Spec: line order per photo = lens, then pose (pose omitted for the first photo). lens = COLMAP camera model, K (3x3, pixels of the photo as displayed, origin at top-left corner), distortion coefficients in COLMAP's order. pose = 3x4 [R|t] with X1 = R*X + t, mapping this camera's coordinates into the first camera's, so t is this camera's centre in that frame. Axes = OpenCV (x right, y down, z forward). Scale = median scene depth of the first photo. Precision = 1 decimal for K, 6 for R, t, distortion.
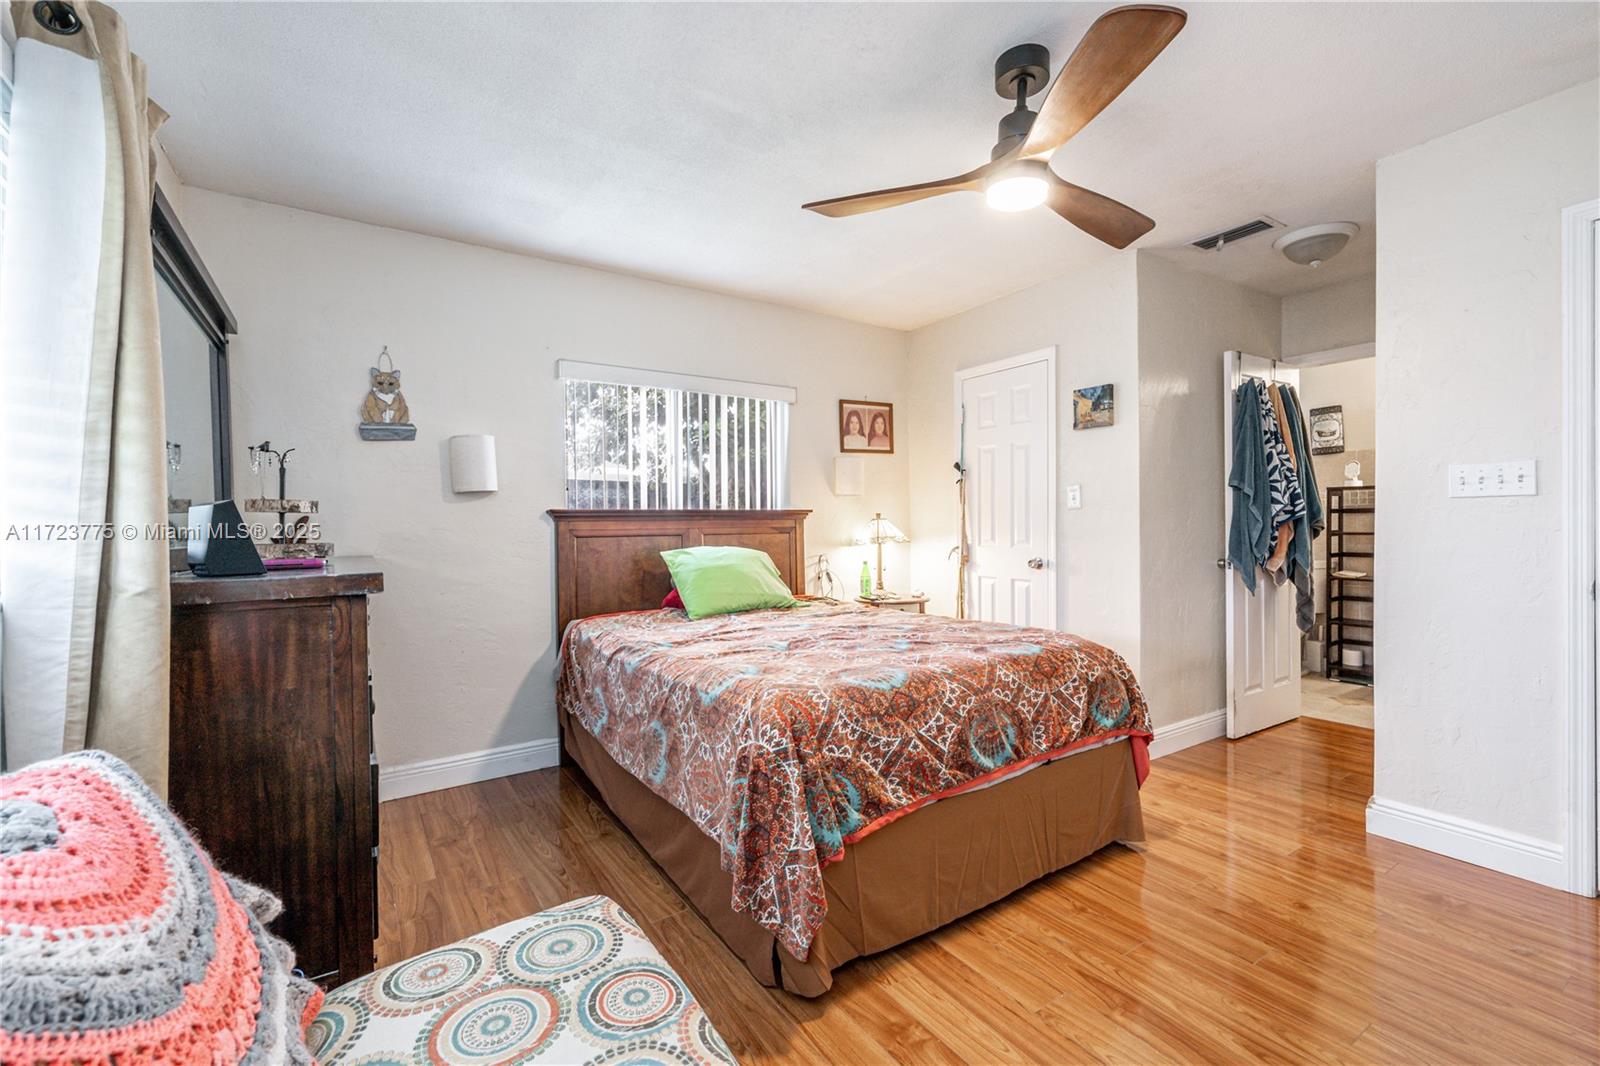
lens RADIAL K [[676.5, 0, 800.0], [0, 676.5, 533.0], [0, 0, 1]] dist [0.000715, -0.000304]
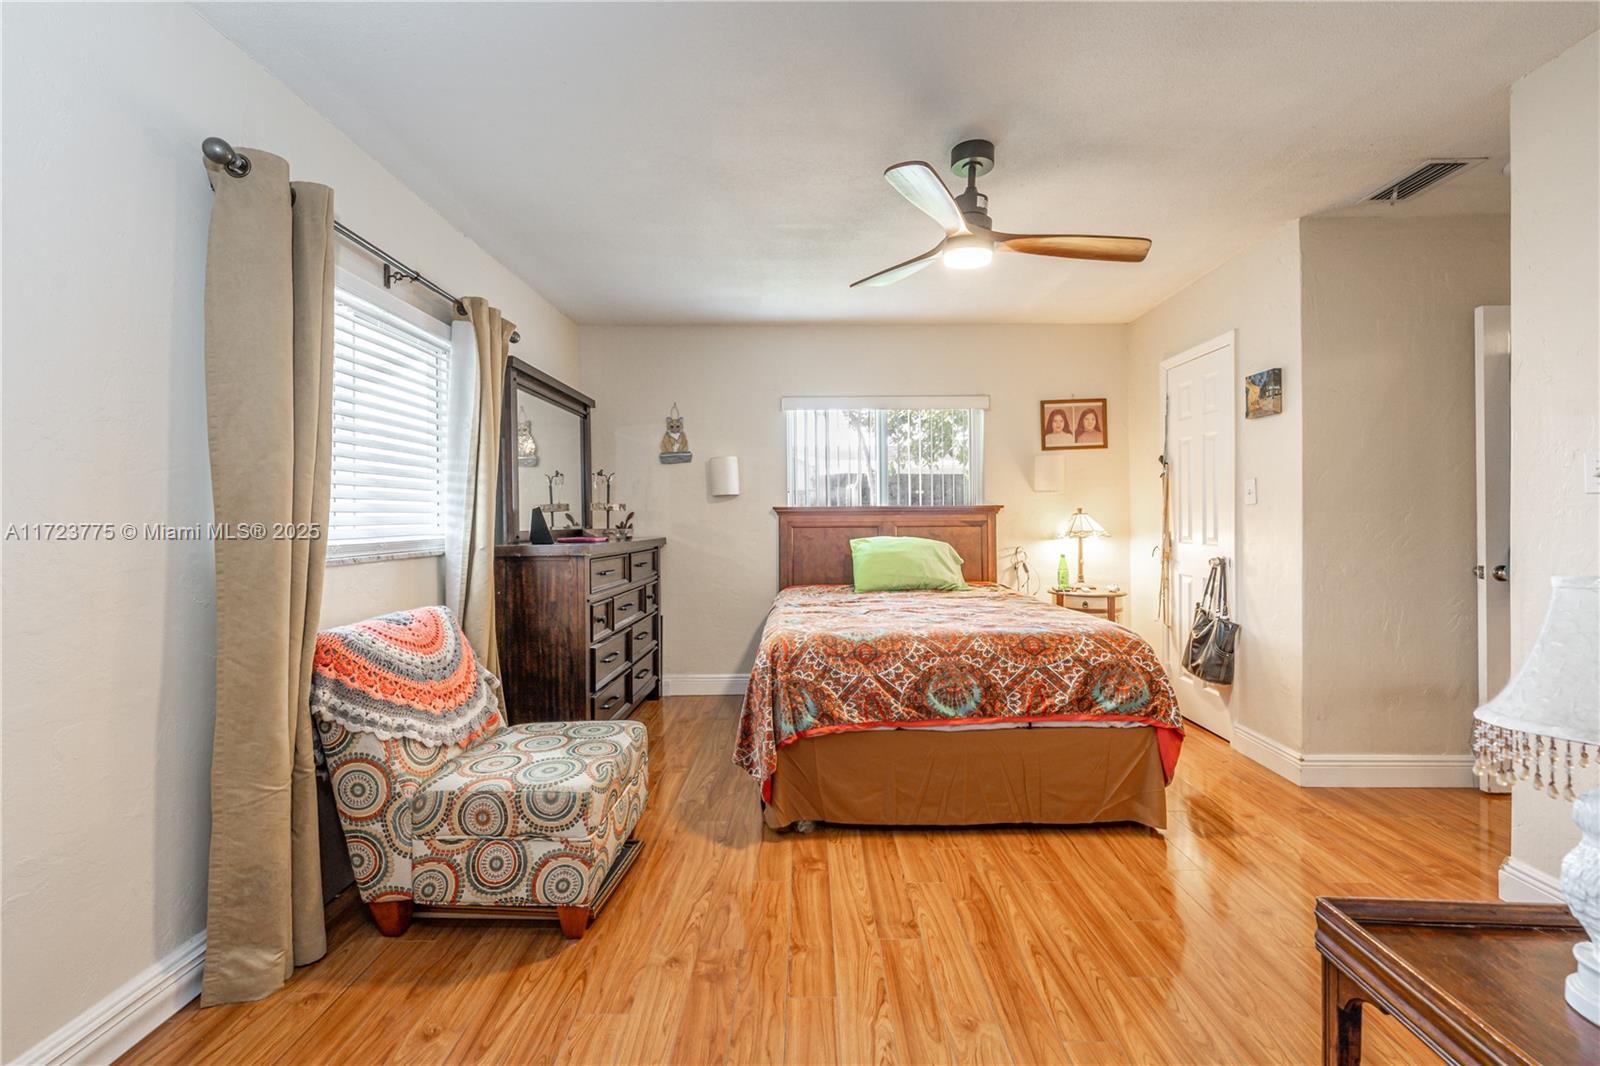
lens RADIAL K [[681.8, 0, 804.8], [0, 681.8, 521.6], [0, 0, 1]] dist [-0.001972, -0.000584]
pose [[0.834288, 0.008914, -0.551257, 0.634284], [-0.010373, 0.999946, 0.000470, -0.009059], [0.551232, 0.005326, 0.834335, -0.174614]]
